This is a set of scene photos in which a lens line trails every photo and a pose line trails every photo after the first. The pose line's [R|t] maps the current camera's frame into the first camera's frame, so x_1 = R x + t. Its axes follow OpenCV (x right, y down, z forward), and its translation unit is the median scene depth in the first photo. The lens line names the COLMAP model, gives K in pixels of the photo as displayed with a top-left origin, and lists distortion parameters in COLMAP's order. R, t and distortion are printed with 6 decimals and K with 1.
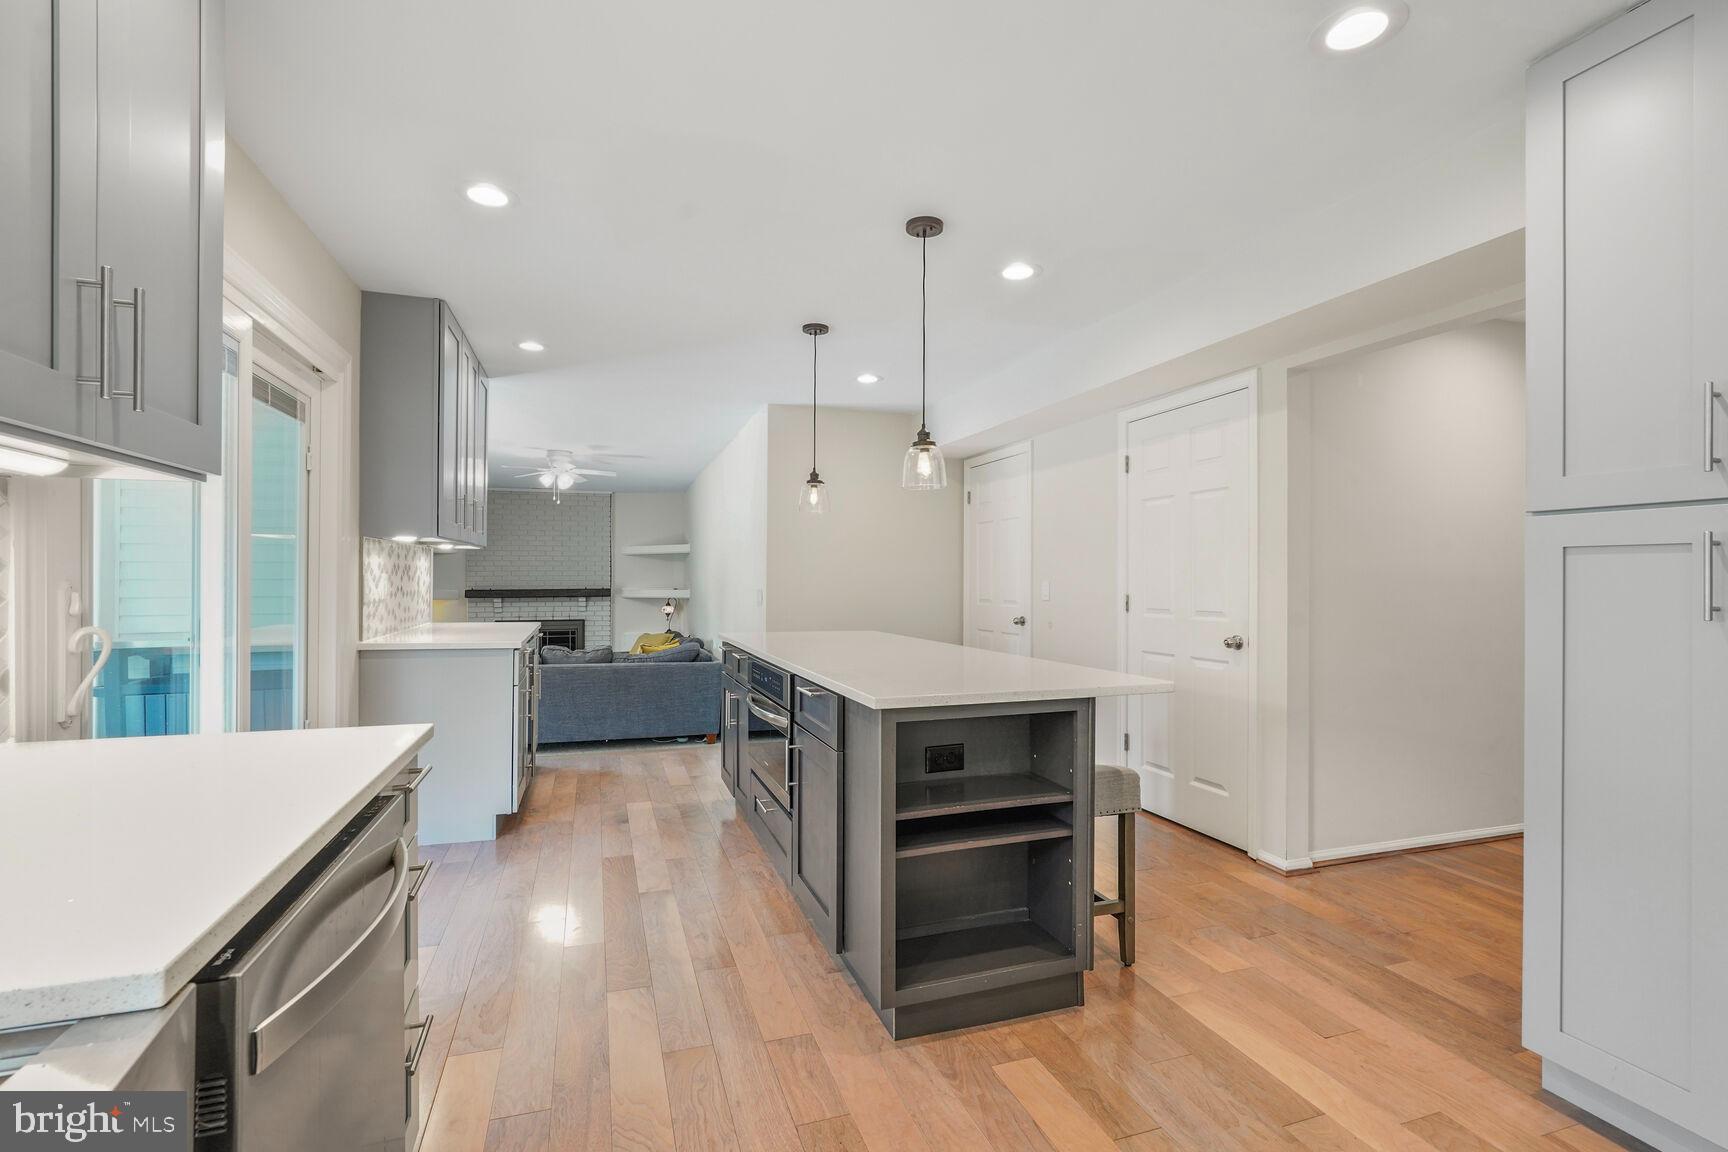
lens RADIAL K [[788.8, 0, 864.0], [0, 788.8, 576.0], [0, 0, 1]] dist [-0.015448, -0.000086]
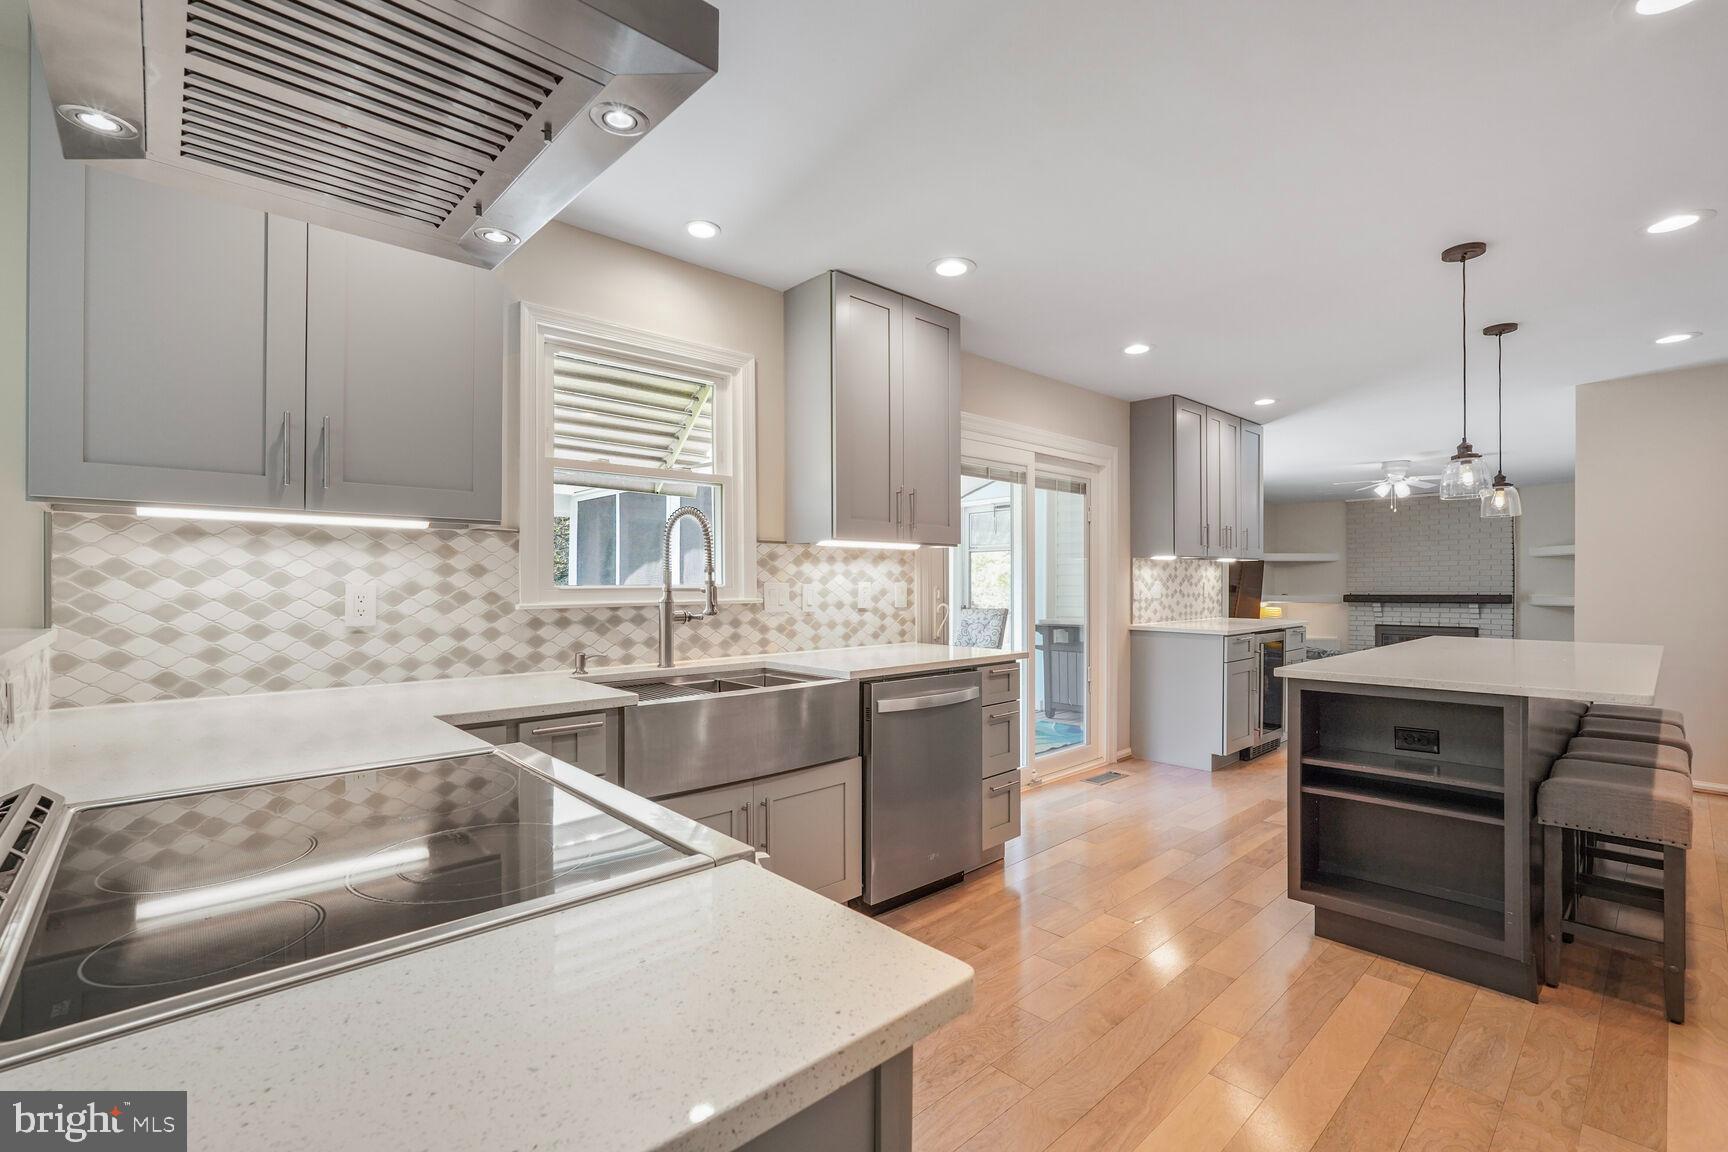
lens RADIAL K [[760.0, 0, 864.0], [0, 760.0, 576.0], [0, 0, 1]] dist [-0.001926, 0.000140]
pose [[0.418167, -0.012600, -0.908283, 0.228028], [0.005248, 0.999921, -0.011456, 0.000348], [0.908355, 0.000024, 0.418200, -0.056612]]
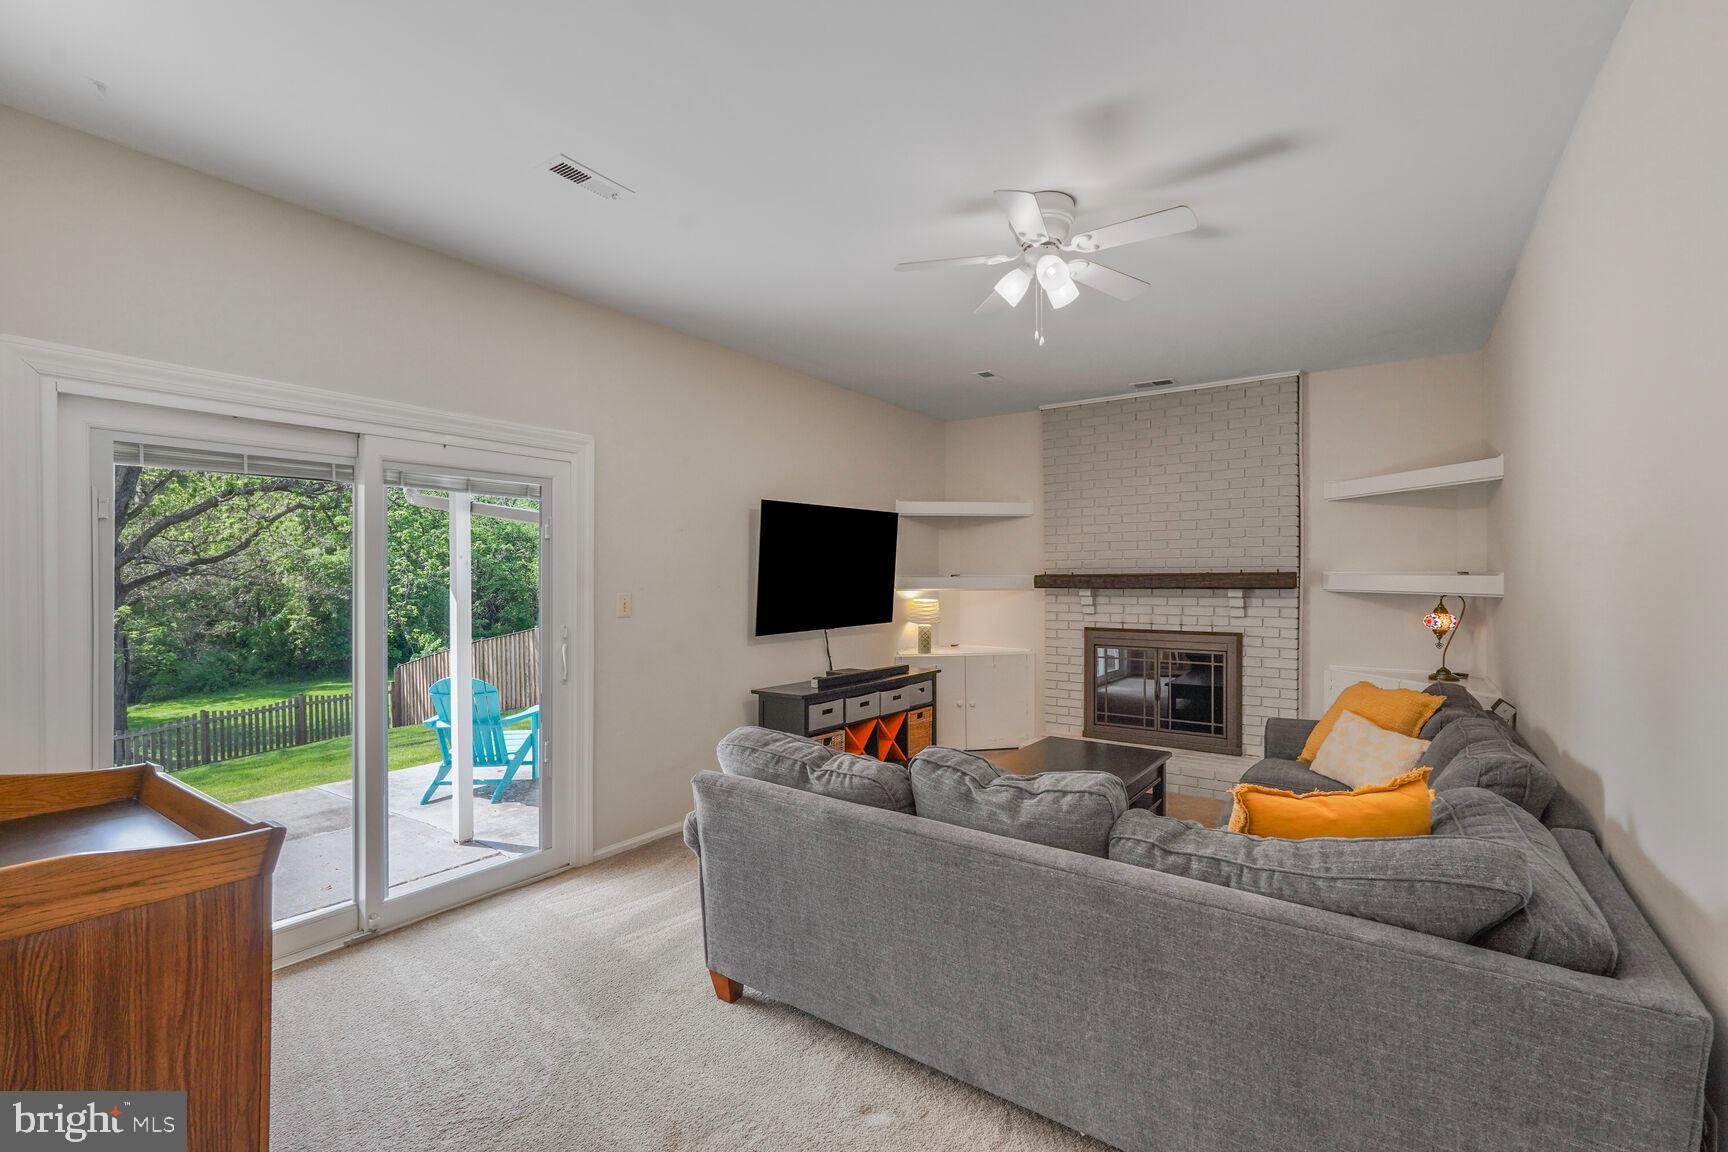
lens RADIAL K [[760.0, 0, 864.0], [0, 760.0, 576.0], [0, 0, 1]] dist [-0.001926, 0.000140]
pose [[0.594717, 0.002259, -0.803932, -0.150570], [0.014013, 0.999815, 0.013176, 0.011843], [0.803813, -0.019101, 0.594576, 0.730818]]
